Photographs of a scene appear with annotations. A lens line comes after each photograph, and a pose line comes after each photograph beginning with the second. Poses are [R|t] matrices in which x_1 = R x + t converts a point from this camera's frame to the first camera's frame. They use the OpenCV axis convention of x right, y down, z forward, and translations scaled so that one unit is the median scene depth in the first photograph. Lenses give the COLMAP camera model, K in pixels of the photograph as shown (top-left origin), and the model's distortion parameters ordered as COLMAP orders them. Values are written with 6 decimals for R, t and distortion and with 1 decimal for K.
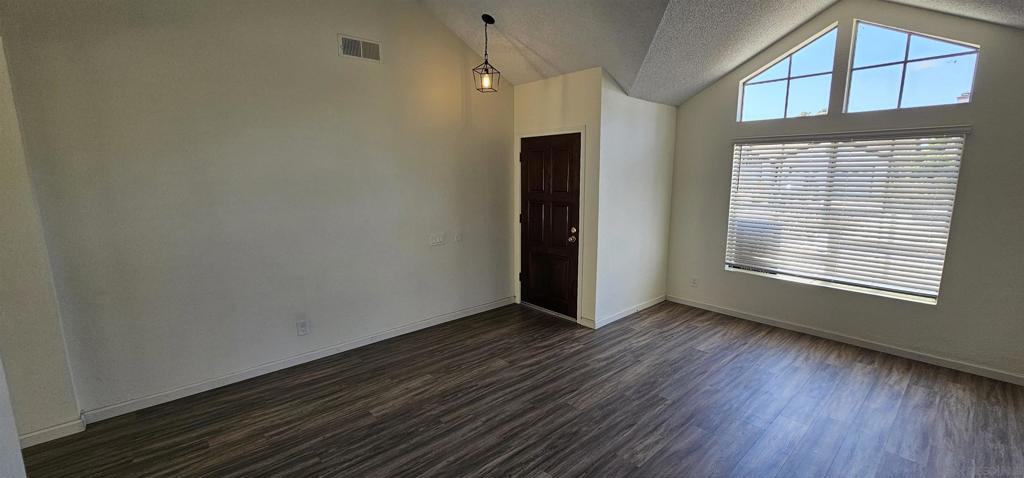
lens RADIAL K [[420.4, 0, 505.8], [0, 420.4, 238.1], [0, 0, 1]] dist [0.001068, -0.000745]
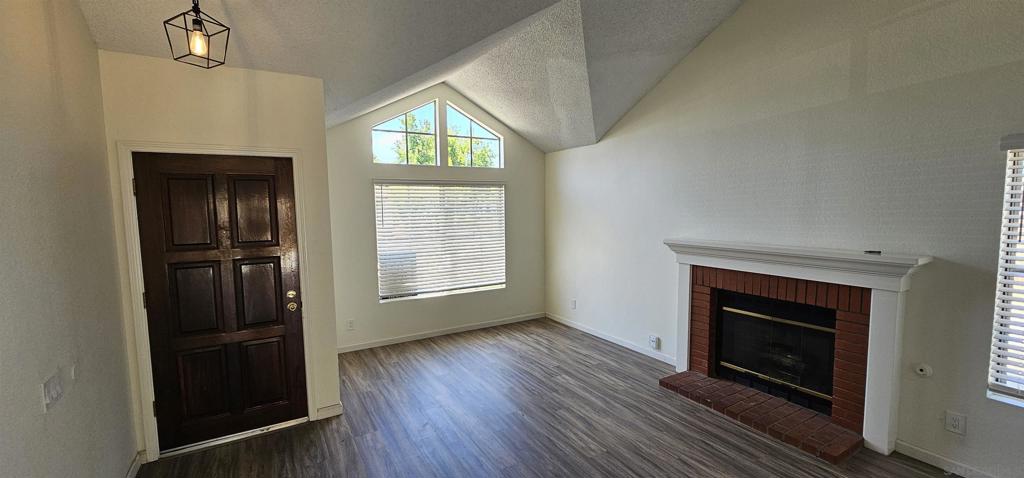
lens RADIAL K [[420.4, 0, 512.9], [0, 420.4, 240.3], [0, 0, 1]] dist [0.001068, -0.000745]
pose [[0.181671, -0.082372, 0.979903, -0.520149], [0.167905, 0.984451, 0.051626, -0.093454], [-0.968919, 0.155151, 0.192677, 0.565862]]
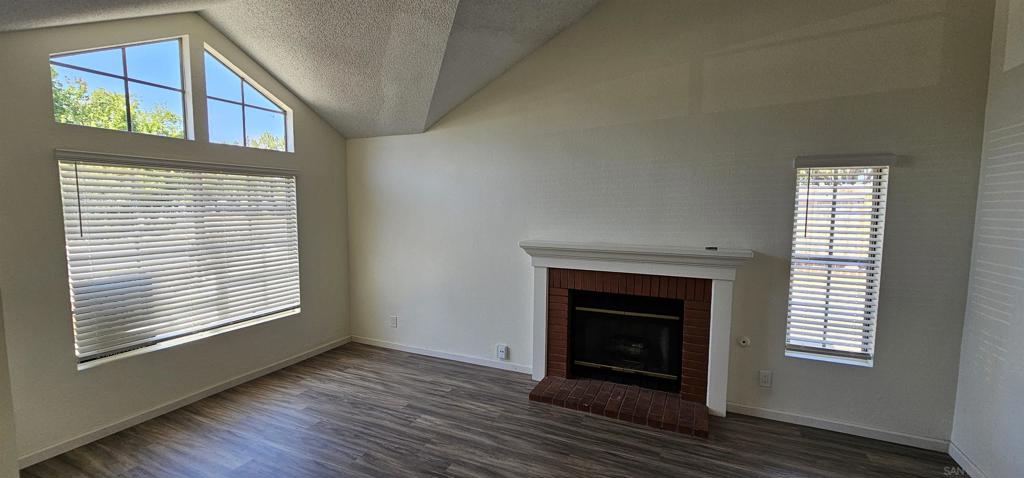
lens RADIAL K [[420.4, 0, 512.9], [0, 420.4, 239.7], [0, 0, 1]] dist [0.001068, -0.000745]
pose [[-0.410722, -0.078142, 0.908406, -0.309194], [0.140823, 0.978928, 0.147879, -0.130911], [-0.900820, 0.188662, -0.391064, 0.797869]]
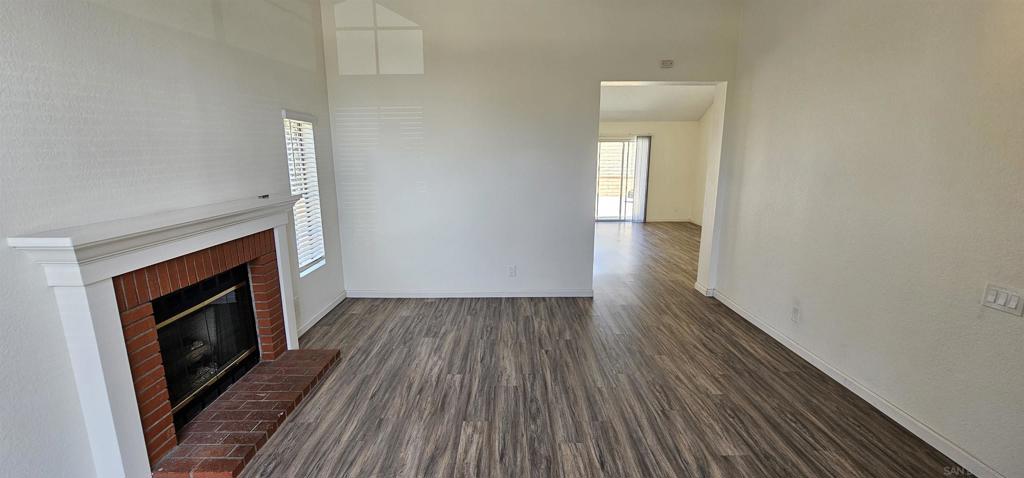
lens RADIAL K [[420.4, 0, 508.9], [0, 420.4, 237.6], [0, 0, 1]] dist [0.001068, -0.000745]
pose [[-0.660699, 0.151159, -0.735274, 0.590261], [-0.111252, 0.948980, 0.295061, -0.151977], [0.742361, 0.276747, -0.610173, 0.985351]]
